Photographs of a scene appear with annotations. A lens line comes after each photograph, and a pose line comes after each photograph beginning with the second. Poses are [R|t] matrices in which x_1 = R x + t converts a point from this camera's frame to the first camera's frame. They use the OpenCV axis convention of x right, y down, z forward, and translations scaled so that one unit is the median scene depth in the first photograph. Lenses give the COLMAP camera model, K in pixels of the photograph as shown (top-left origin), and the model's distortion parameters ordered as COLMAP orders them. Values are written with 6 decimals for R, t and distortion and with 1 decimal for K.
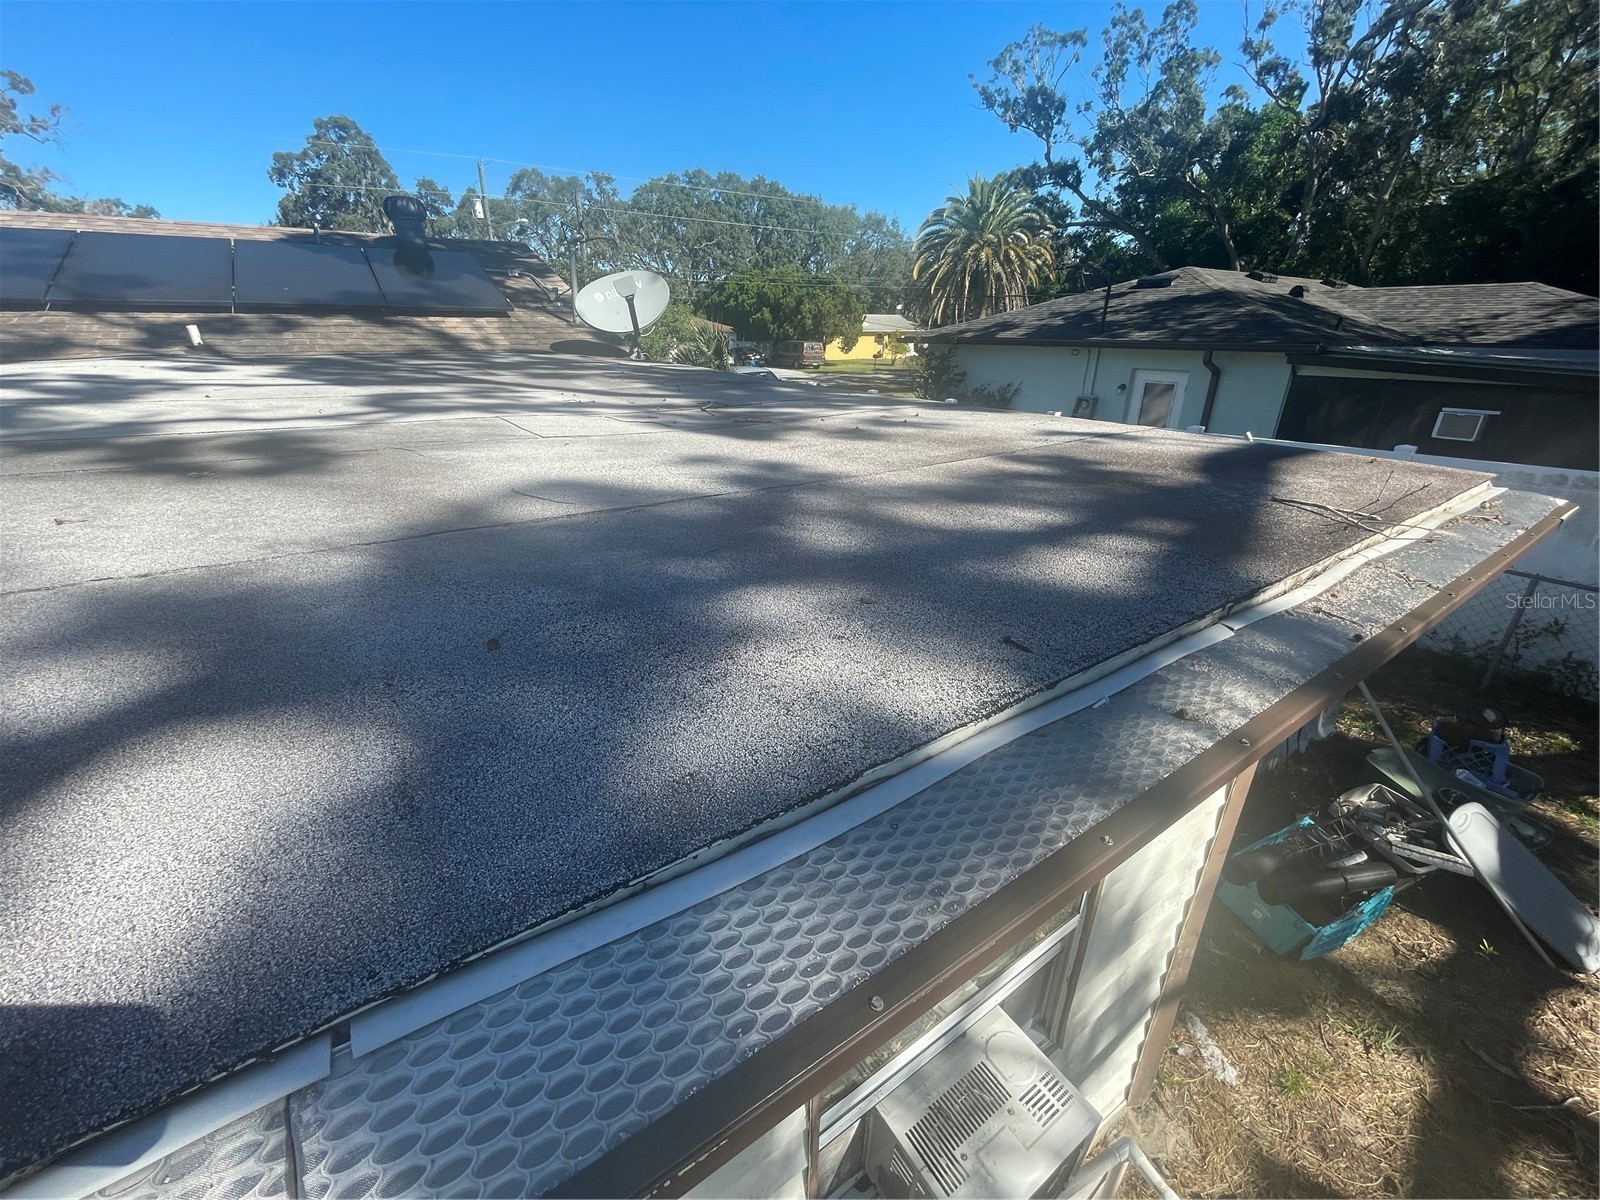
lens RADIAL K [[646.9, 0, 802.2], [0, 646.9, 597.0], [0, 0, 1]] dist [-0.003537, 0.000137]
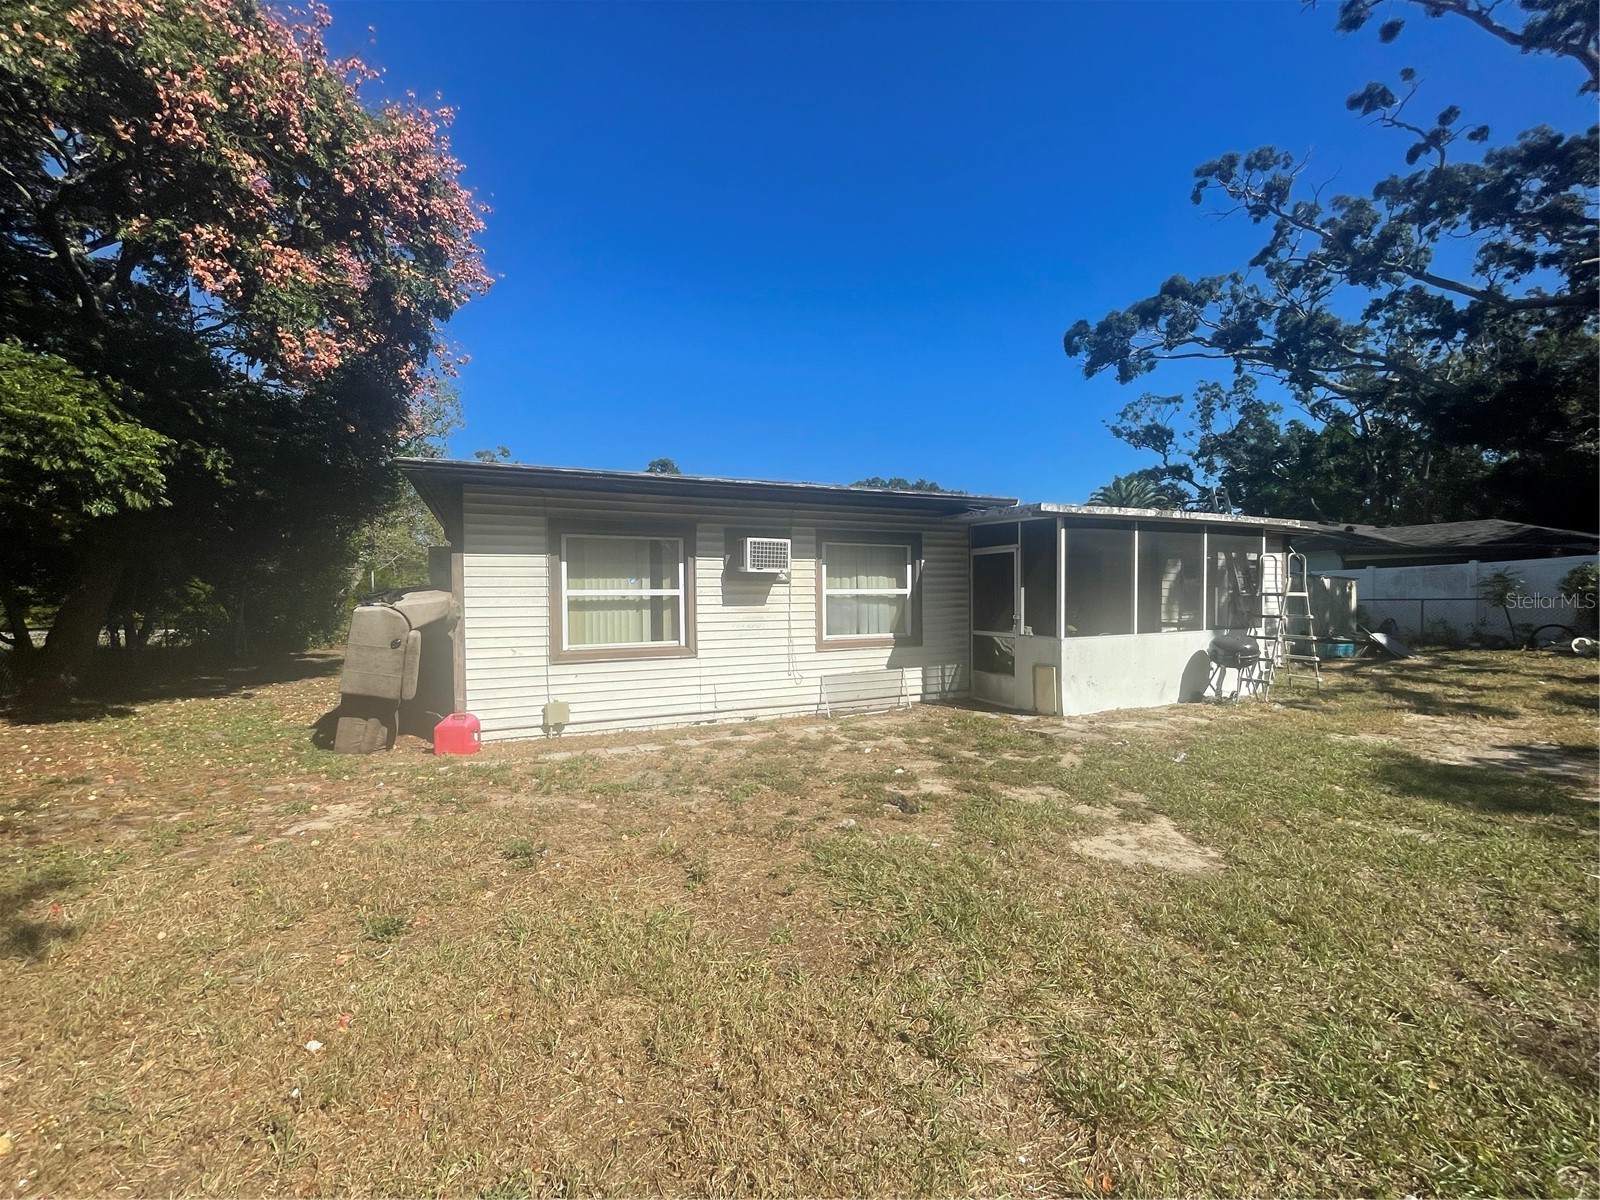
lens RADIAL K [[646.9, 0, 799.0], [0, 646.9, 601.5], [0, 0, 1]] dist [-0.003537, 0.000137]
pose [[0.985154, -0.009779, -0.171395, -0.193955], [-0.055942, 0.925596, -0.374357, 0.208944], [0.162304, 0.378387, 0.911307, -0.358530]]
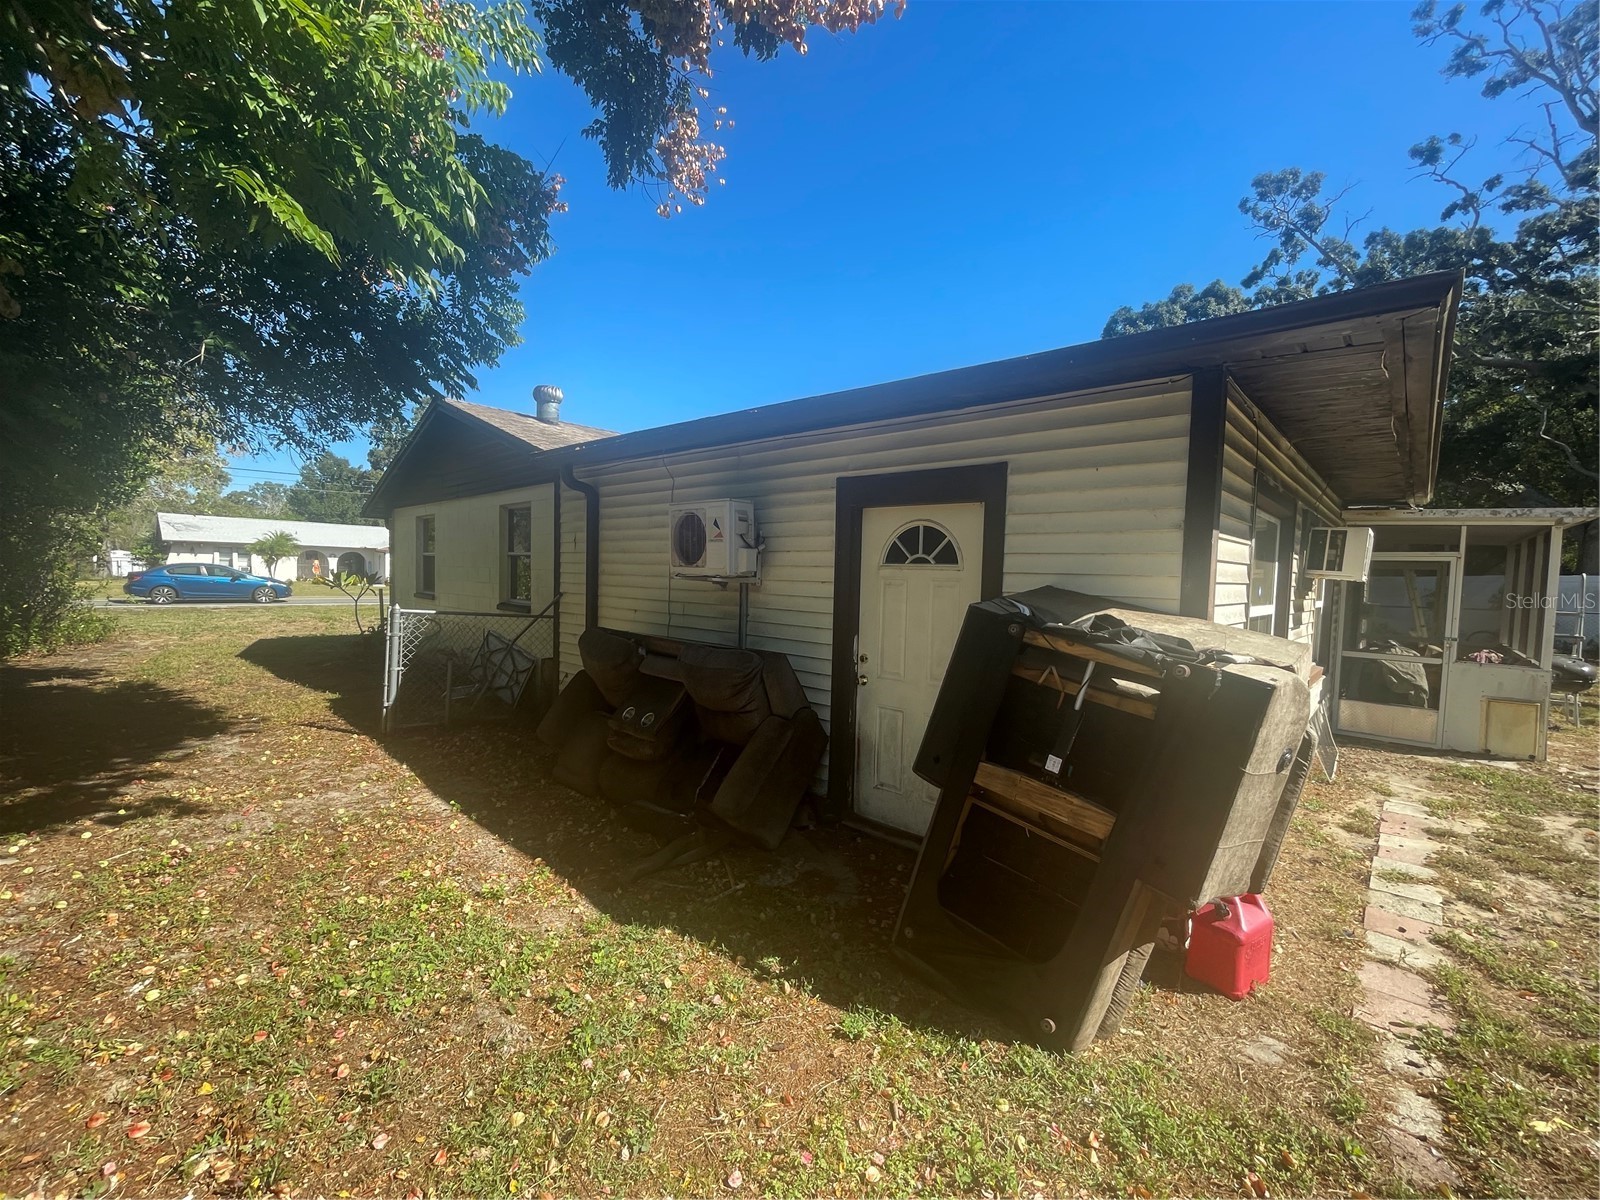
lens RADIAL K [[646.9, 0, 806.4], [0, 646.9, 599.8], [0, 0, 1]] dist [-0.003537, 0.000137]
pose [[0.976397, 0.018080, 0.215227, -0.458133], [0.057148, 0.939348, -0.338169, 0.150645], [-0.208287, 0.342487, 0.916143, -0.241978]]
